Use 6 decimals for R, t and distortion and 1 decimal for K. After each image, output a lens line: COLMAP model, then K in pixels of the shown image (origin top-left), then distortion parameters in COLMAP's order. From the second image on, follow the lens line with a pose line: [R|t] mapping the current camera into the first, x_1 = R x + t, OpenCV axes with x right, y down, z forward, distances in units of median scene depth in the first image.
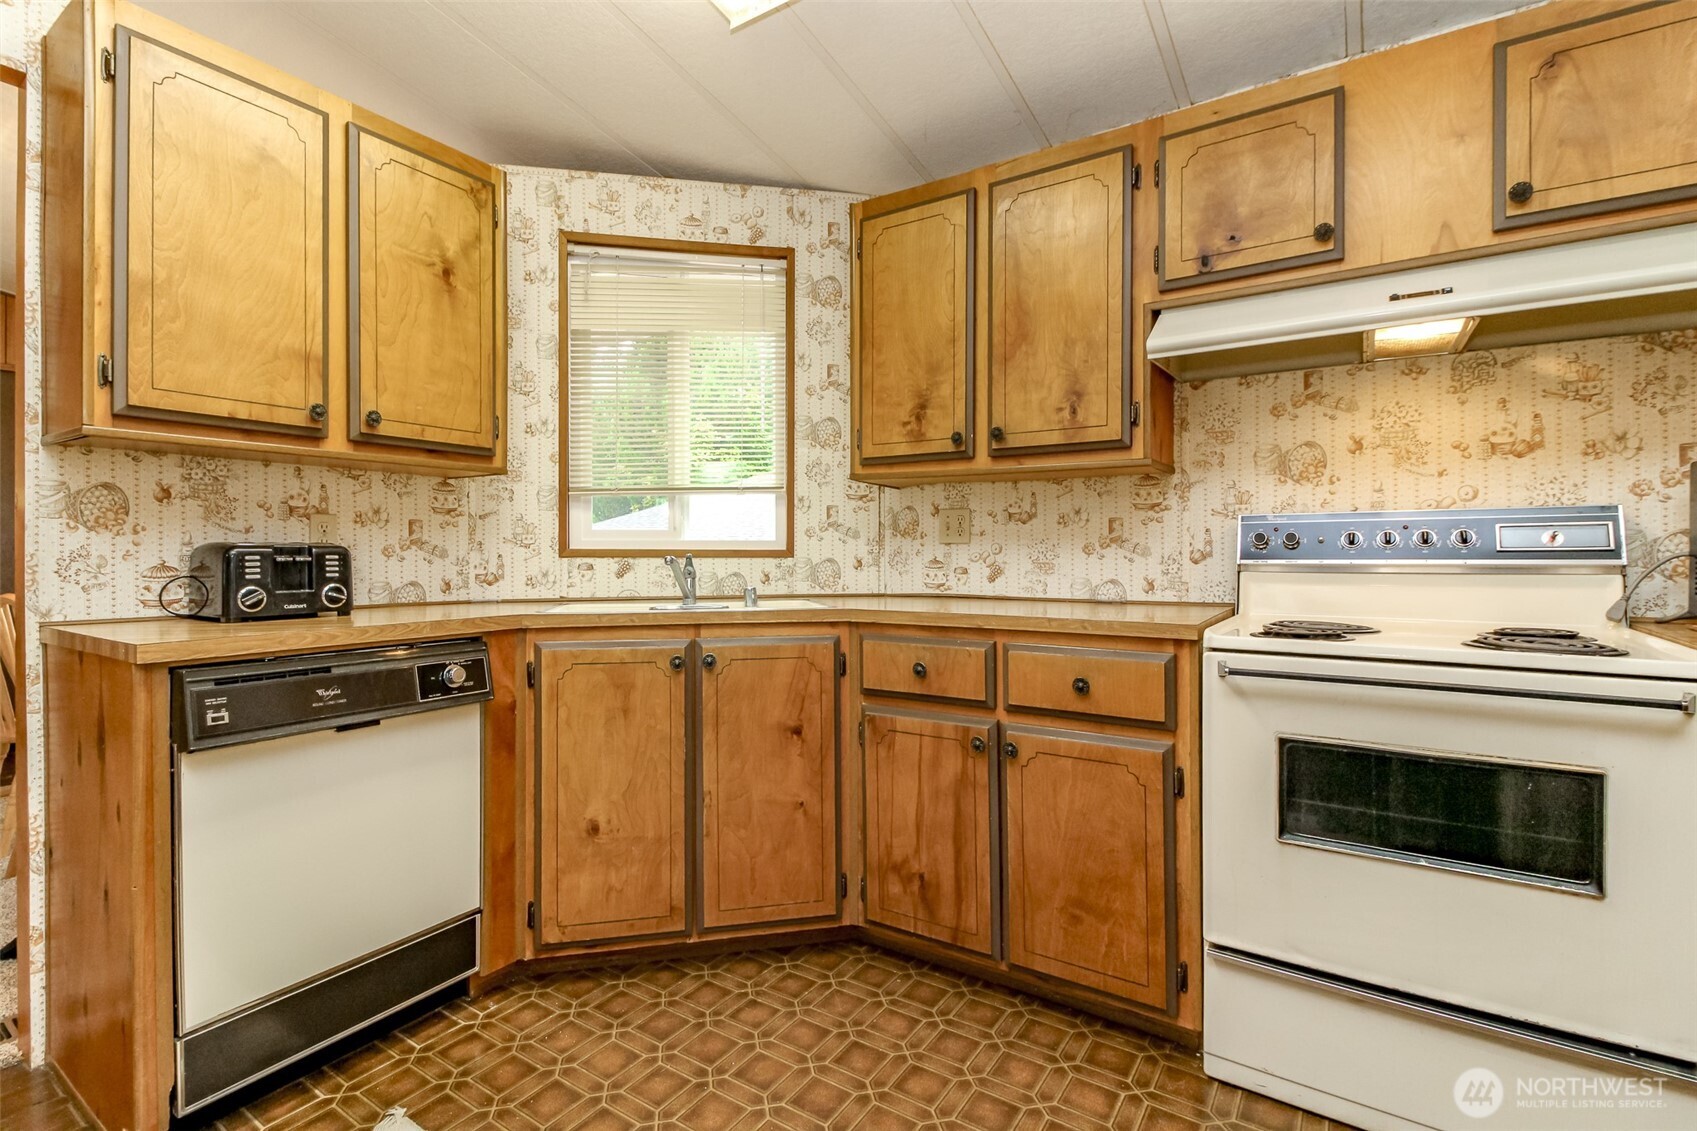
lens RADIAL K [[768.7, 0, 844.9], [0, 768.7, 557.7], [0, 0, 1]] dist [0.012107, -0.004796]
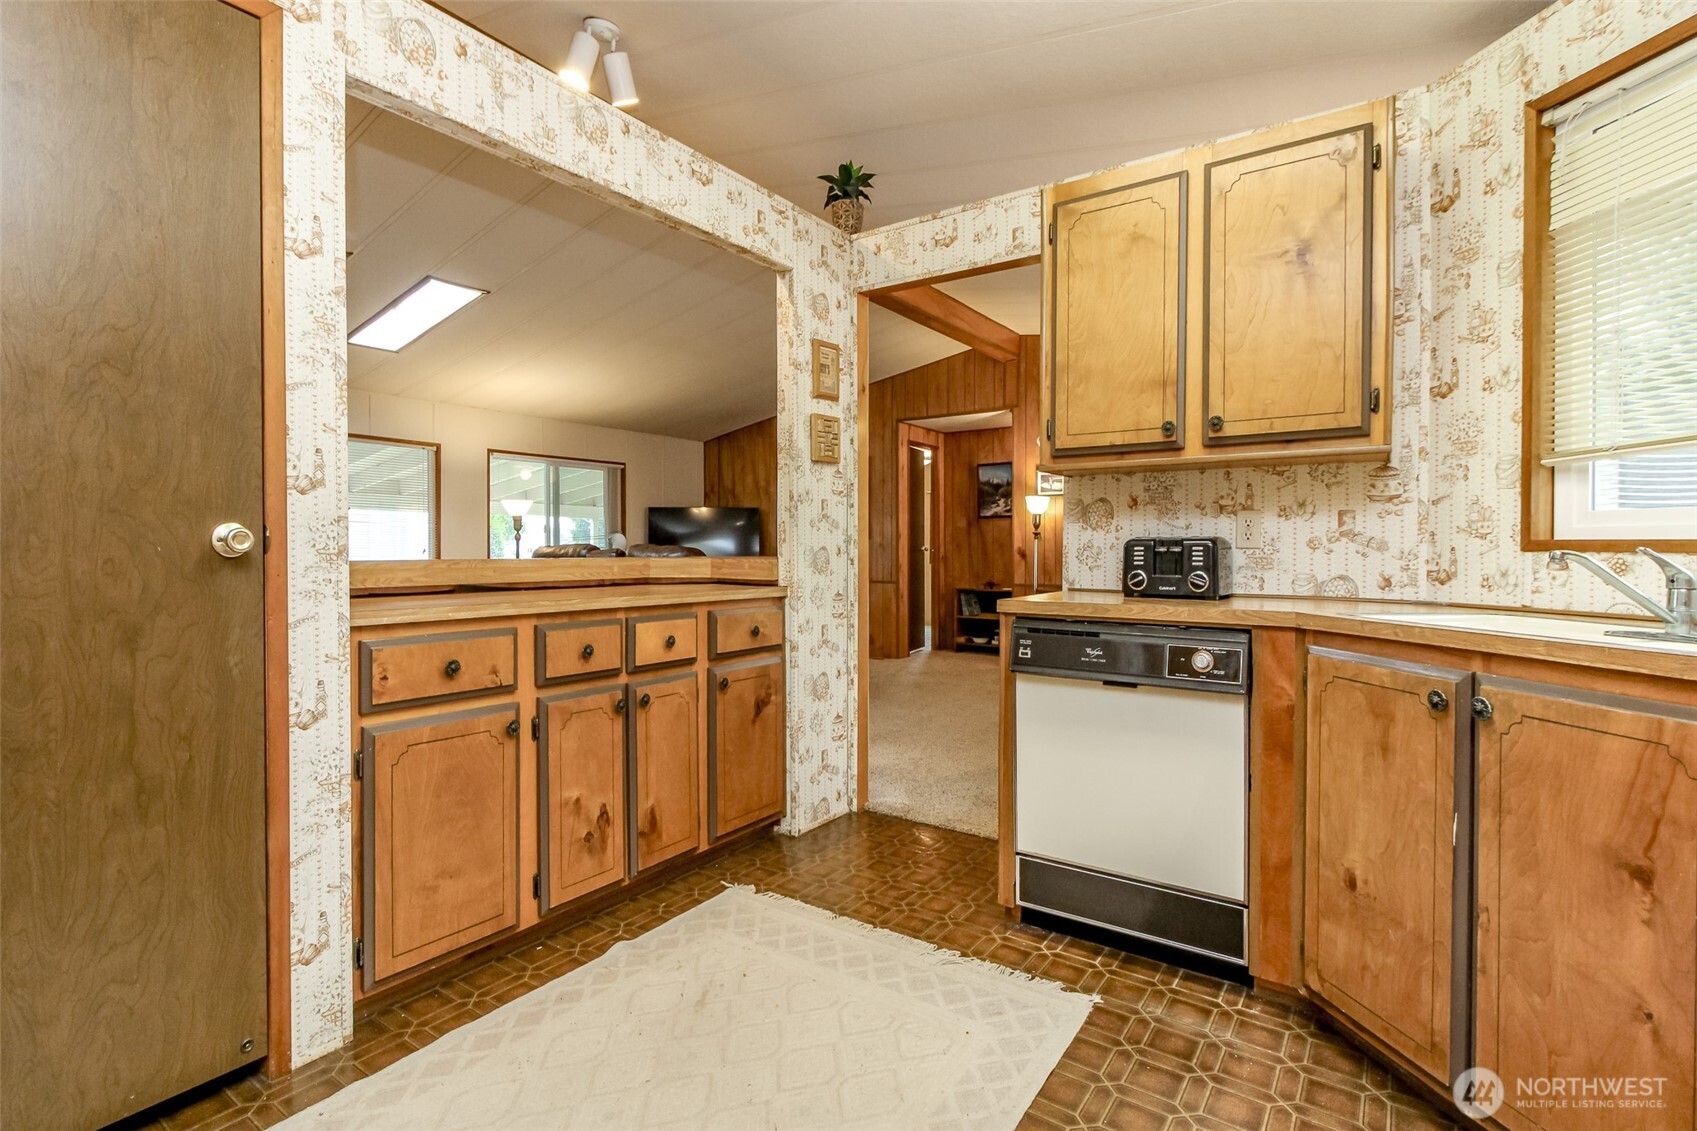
lens RADIAL K [[834.4, 0, 846.4], [0, 834.4, 558.0], [0, 0, 1]] dist [0.005546, -0.001130]
pose [[-0.043498, 0.015345, -0.998936, 0.565079], [-0.008660, 0.999839, 0.015736, -0.001617], [0.999016, 0.009335, -0.043358, 0.486791]]
